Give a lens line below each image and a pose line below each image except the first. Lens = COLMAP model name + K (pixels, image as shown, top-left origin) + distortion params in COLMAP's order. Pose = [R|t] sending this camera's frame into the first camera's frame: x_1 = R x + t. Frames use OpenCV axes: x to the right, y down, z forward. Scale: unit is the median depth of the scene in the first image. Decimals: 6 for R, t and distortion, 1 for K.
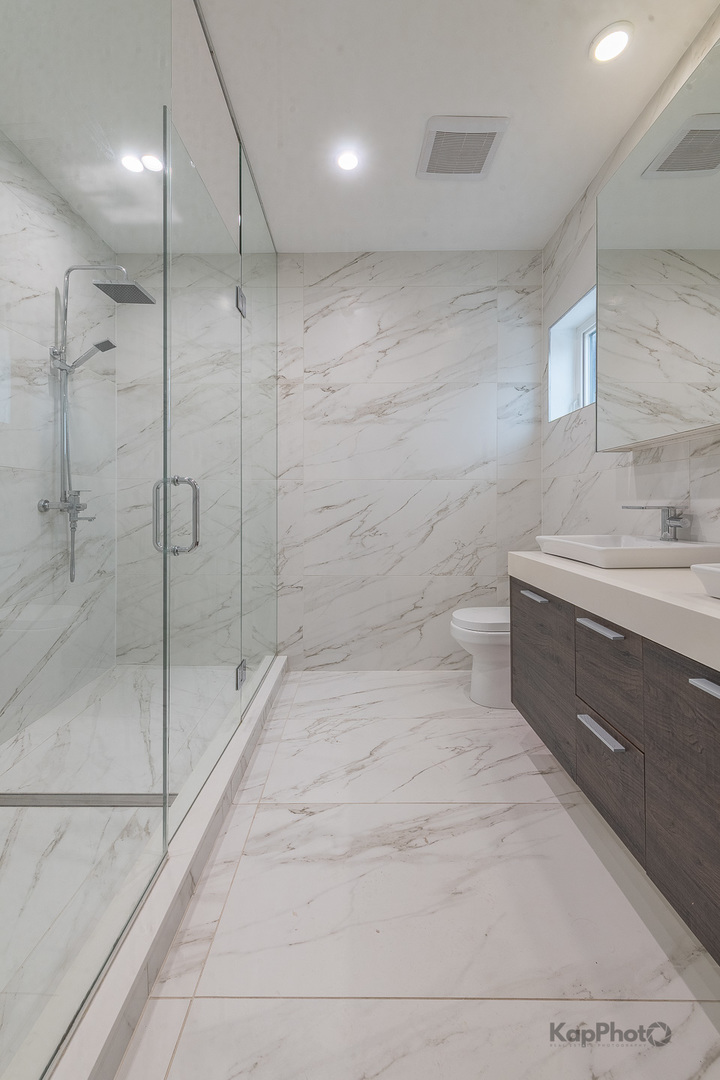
lens RADIAL K [[425.4, 0, 342.6], [0, 425.4, 511.2], [0, 0, 1]] dist [0.011348, -0.002525]
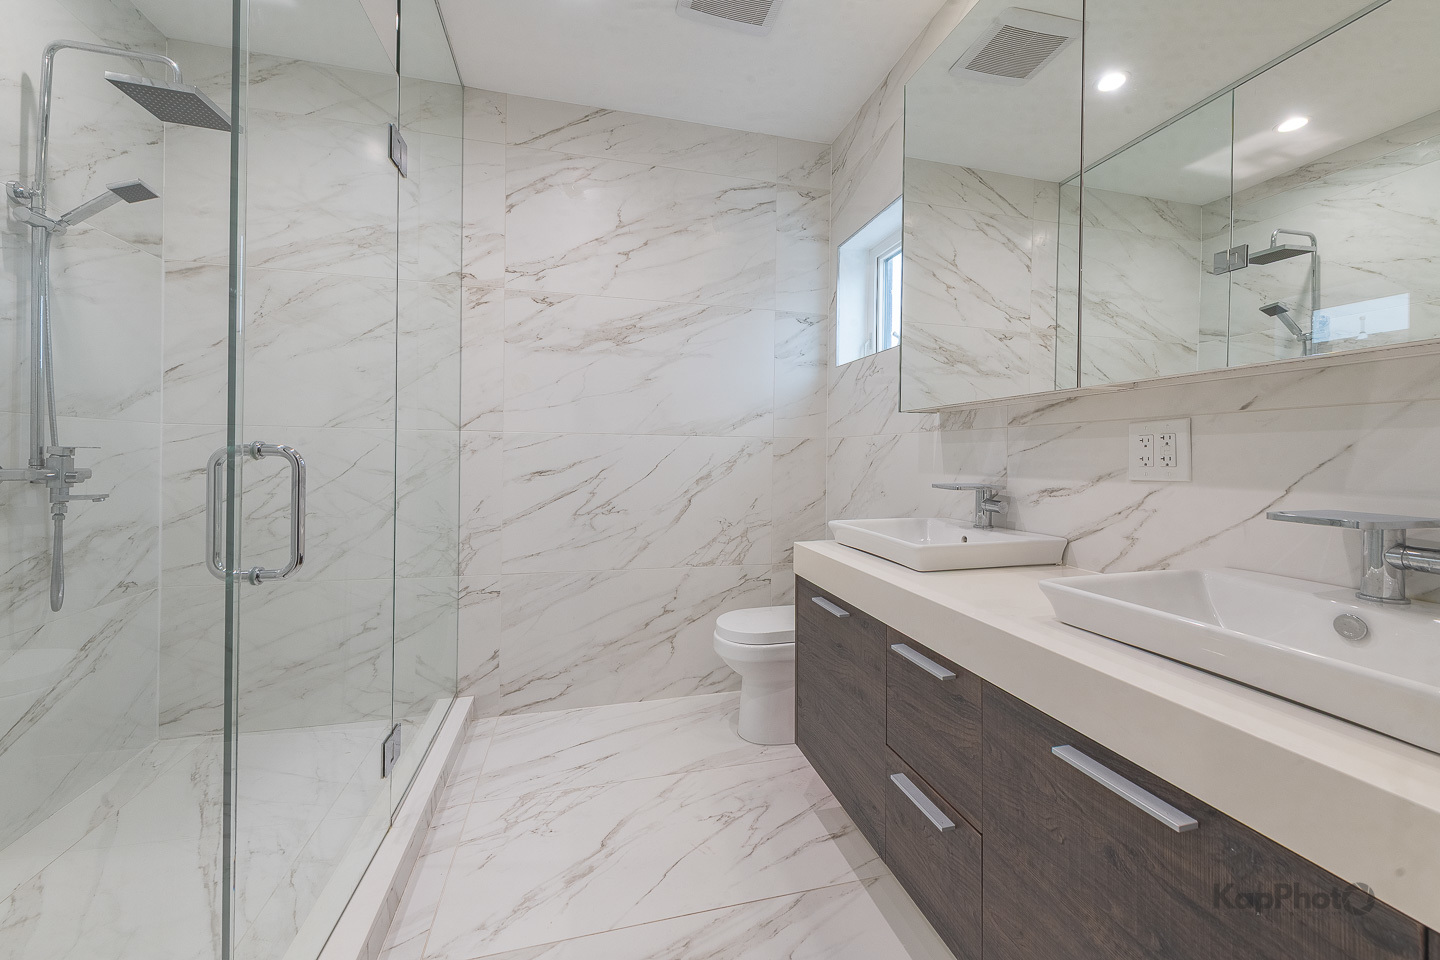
lens RADIAL K [[567.2, 0, 709.0], [0, 567.2, 465.3], [0, 0, 1]] dist [0.011348, -0.002525]
pose [[0.967470, 0.010140, 0.252782, -0.004607], [-0.009730, 0.999949, -0.002872, -0.028732], [-0.252798, 0.000319, 0.967519, 0.068364]]
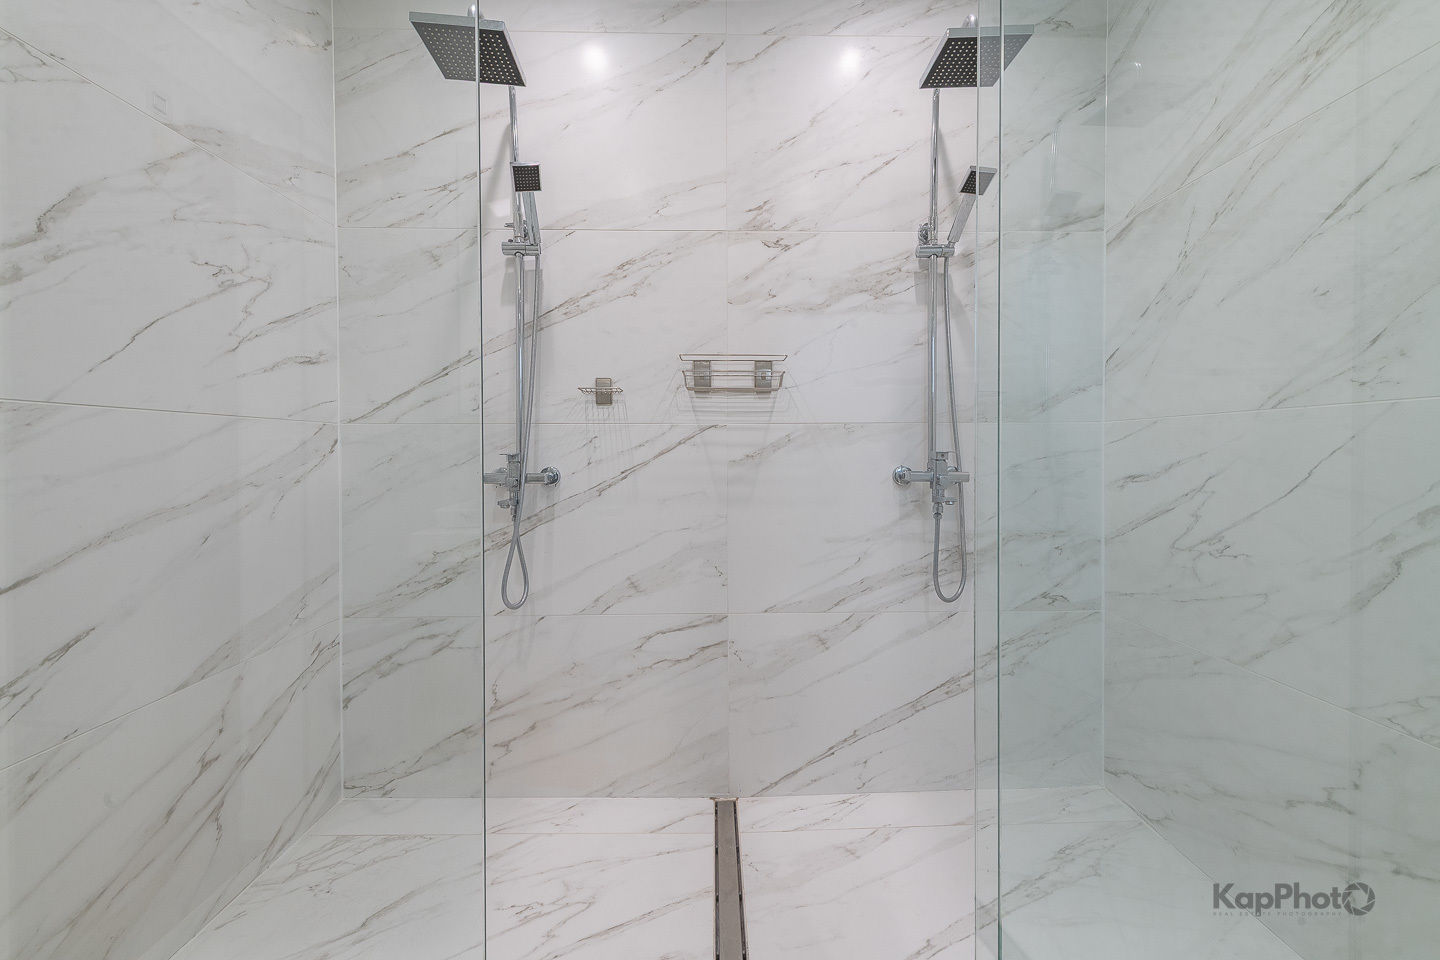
lens RADIAL K [[567.2, 0, 711.9], [0, 567.2, 460.9], [0, 0, 1]] dist [0.011348, -0.002525]
pose [[0.045146, 0.016421, -0.998845, 0.150494], [-0.010913, 0.999813, 0.015944, -0.042875], [0.998921, 0.010180, 0.045317, 0.625244]]
